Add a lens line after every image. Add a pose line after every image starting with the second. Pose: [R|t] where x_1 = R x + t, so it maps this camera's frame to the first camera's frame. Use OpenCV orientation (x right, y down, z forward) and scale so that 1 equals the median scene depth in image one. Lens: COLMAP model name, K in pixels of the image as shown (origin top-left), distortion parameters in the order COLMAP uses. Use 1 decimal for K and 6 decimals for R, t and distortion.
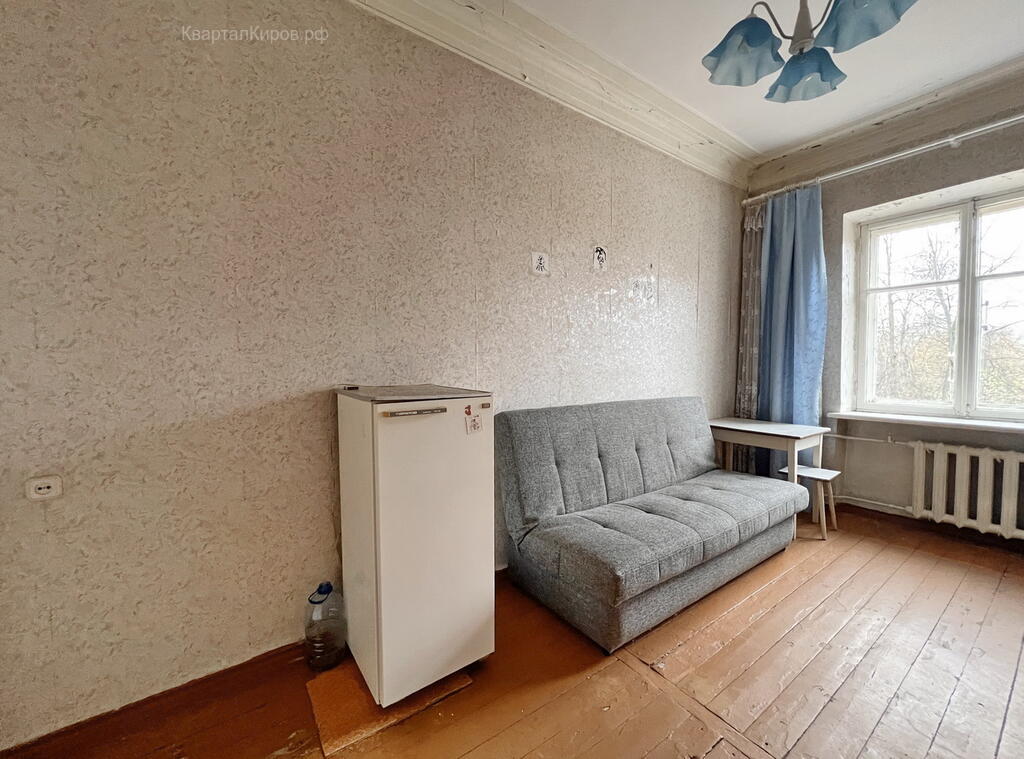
lens RADIAL K [[417.9, 0, 511.6], [0, 417.9, 378.7], [0, 0, 1]] dist [-0.000477, -0.000237]
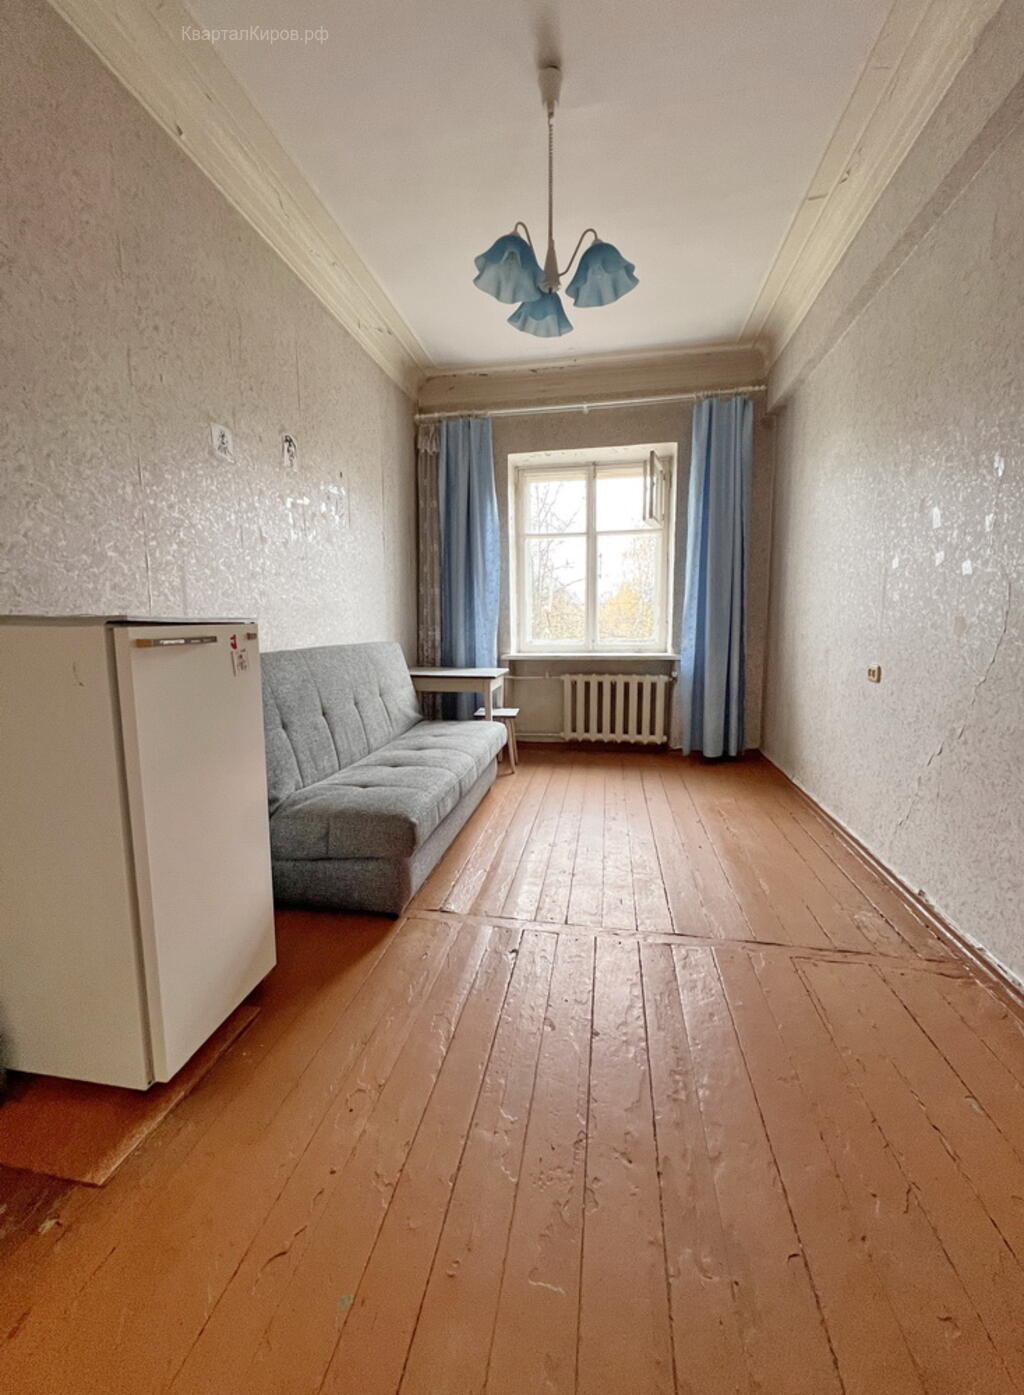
lens RADIAL K [[576.6, 0, 512.0], [0, 576.6, 693.0], [0, 0, 1]] dist [0.000557, 0.000040]
pose [[0.708319, -0.091525, 0.699934, -0.264320], [0.031469, 0.994667, 0.098219, 0.046476], [-0.705191, -0.047544, 0.707422, -0.011048]]
